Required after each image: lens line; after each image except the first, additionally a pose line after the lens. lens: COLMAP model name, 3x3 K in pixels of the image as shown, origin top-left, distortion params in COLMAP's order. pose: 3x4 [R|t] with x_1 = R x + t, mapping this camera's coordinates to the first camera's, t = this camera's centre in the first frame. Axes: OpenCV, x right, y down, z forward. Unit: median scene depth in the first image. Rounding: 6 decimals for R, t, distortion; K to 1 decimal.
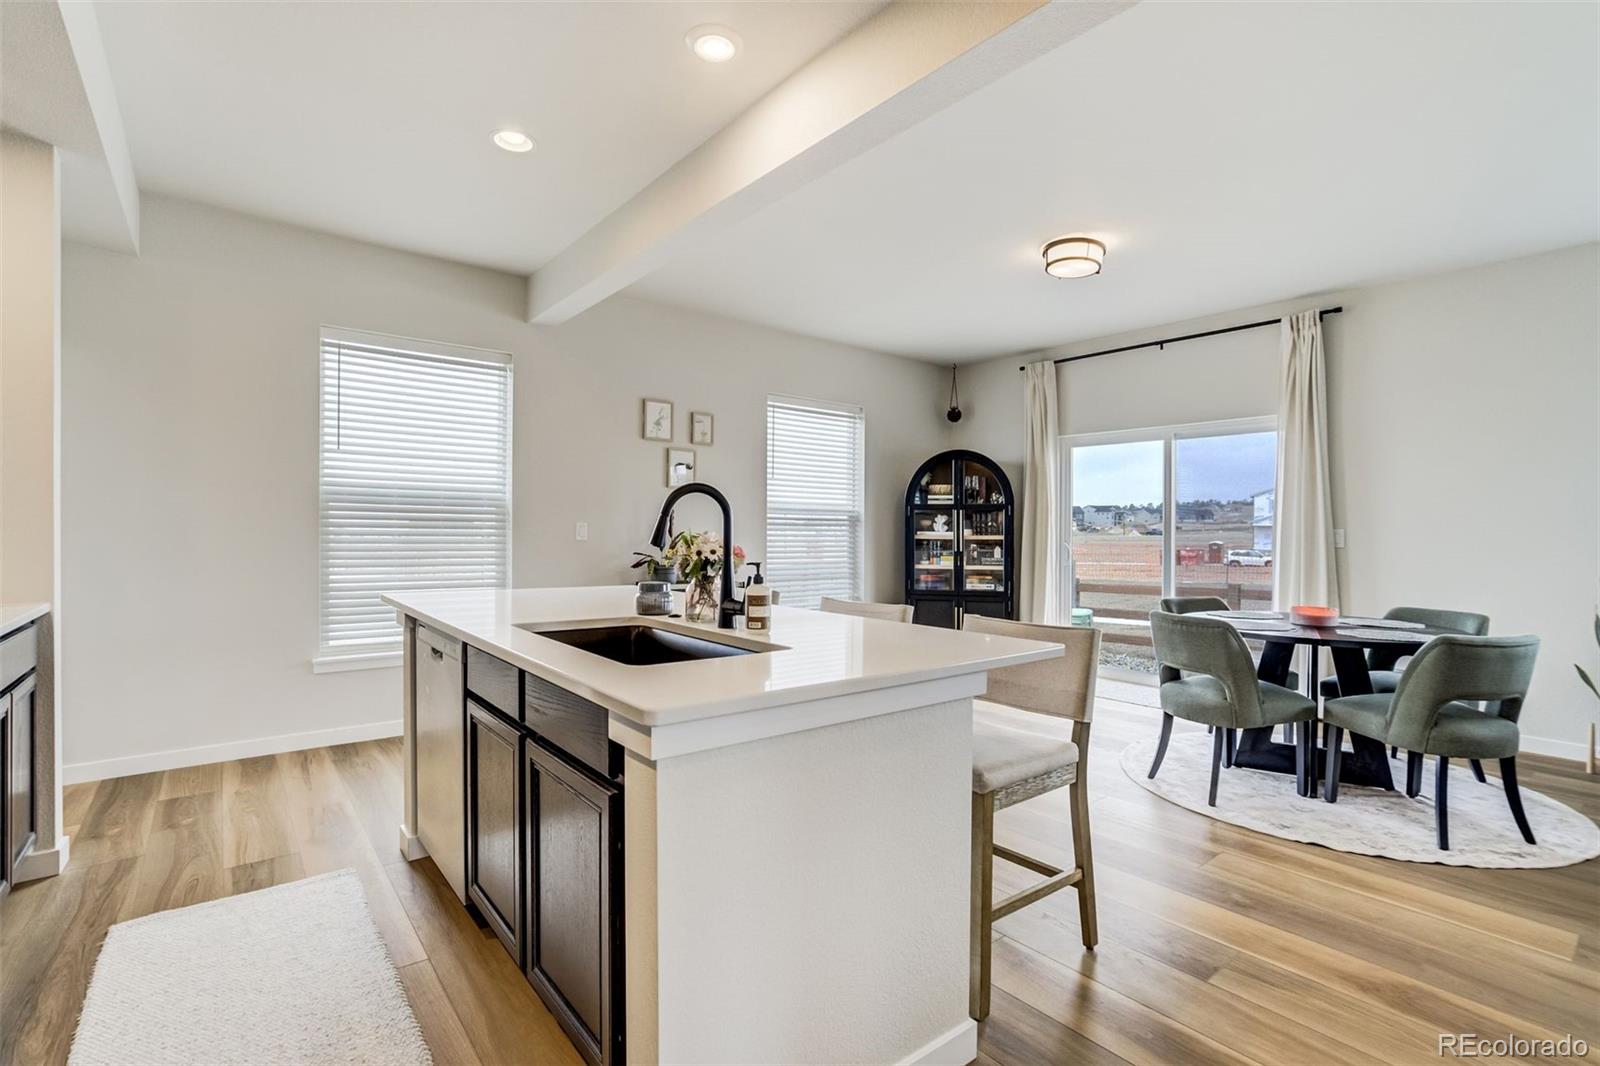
lens RADIAL K [[734.3, 0, 793.2], [0, 734.3, 548.4], [0, 0, 1]] dist [-0.020476, 0.004786]
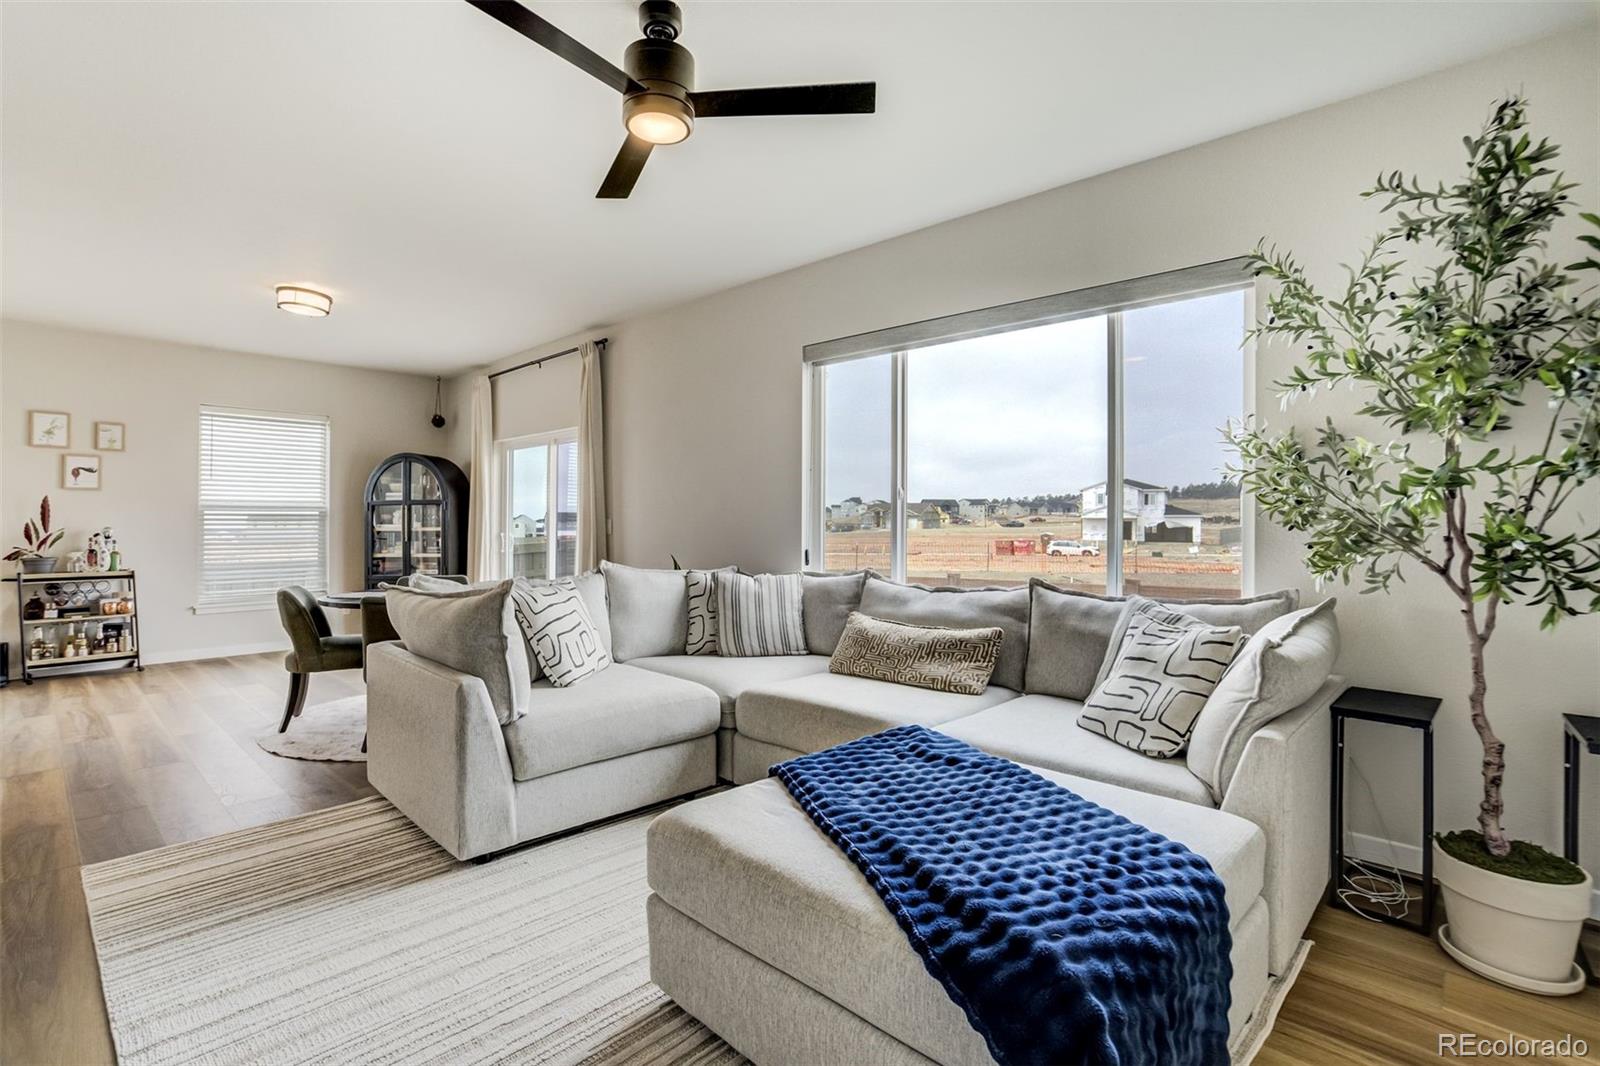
lens RADIAL K [[734.3, 0, 816.7], [0, 734.3, 531.8], [0, 0, 1]] dist [-0.020476, 0.004786]
pose [[0.993133, -0.013317, 0.116229, 0.731107], [0.015243, 0.999761, -0.015700, 0.016377], [-0.115992, 0.017364, 0.993098, -0.208208]]
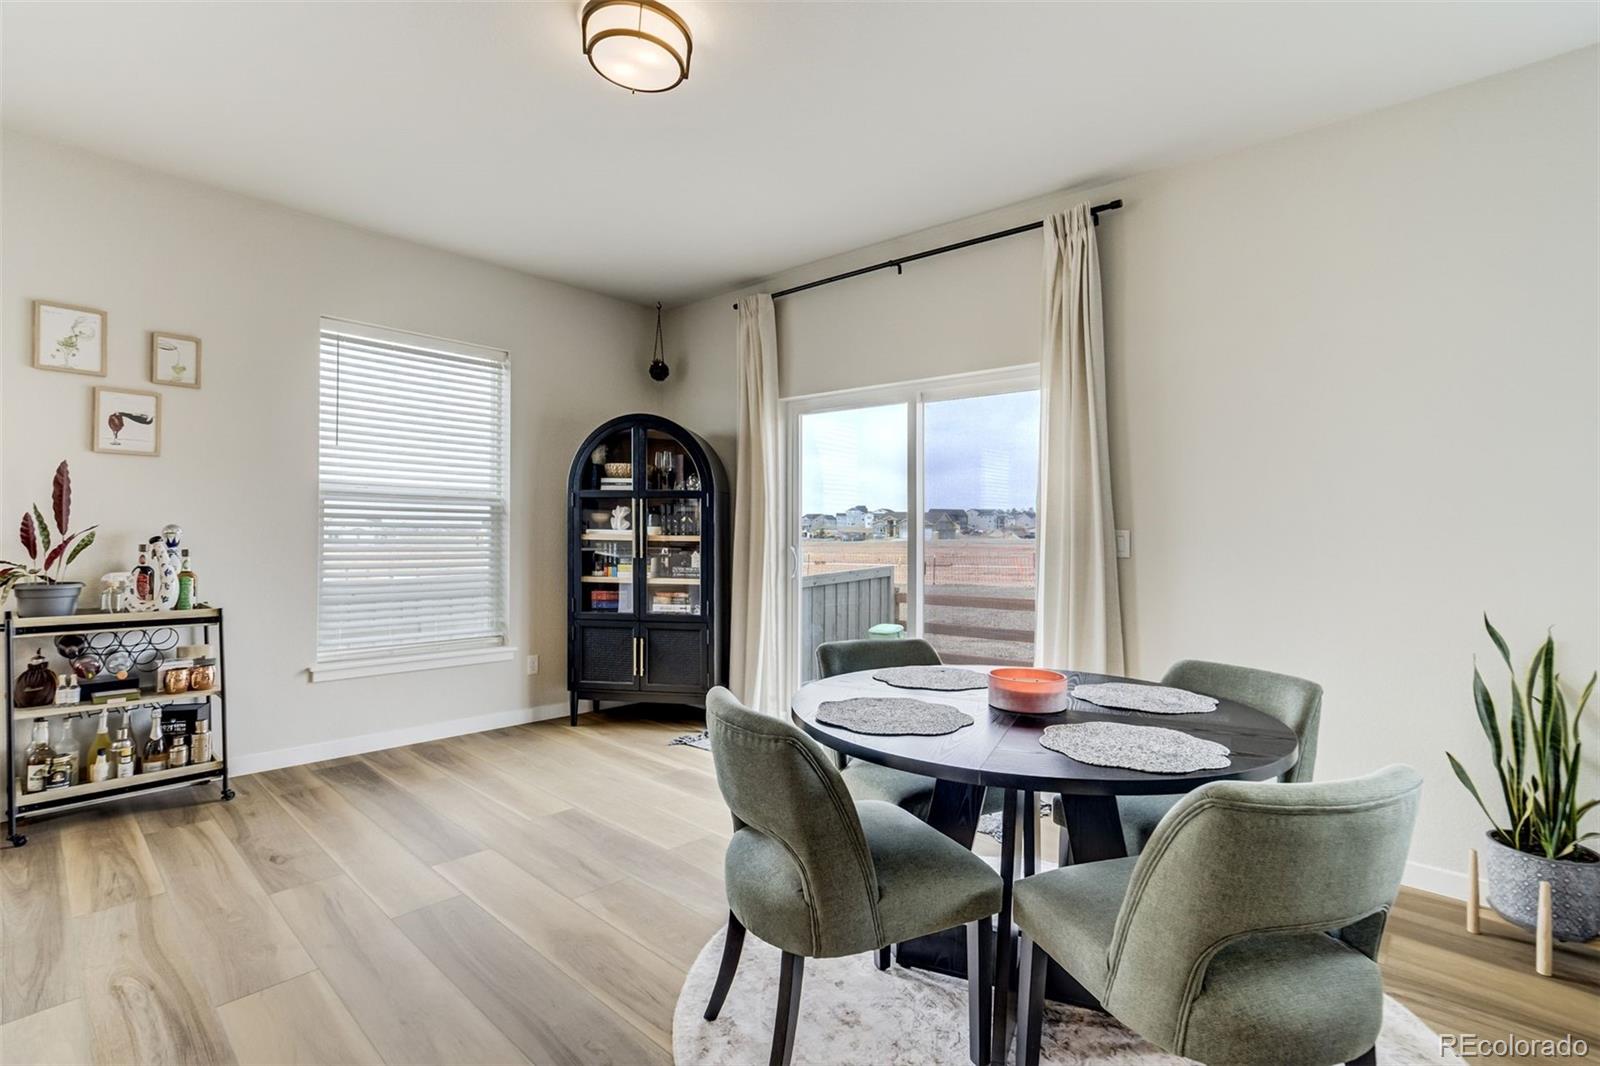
lens RADIAL K [[734.3, 0, 787.8], [0, 734.3, 530.3], [0, 0, 1]] dist [-0.020476, 0.004786]
pose [[0.991937, 0.010740, 0.126278, 0.278761], [-0.007451, 0.999621, -0.026489, -0.004927], [-0.126515, 0.025335, 0.991641, 0.285853]]
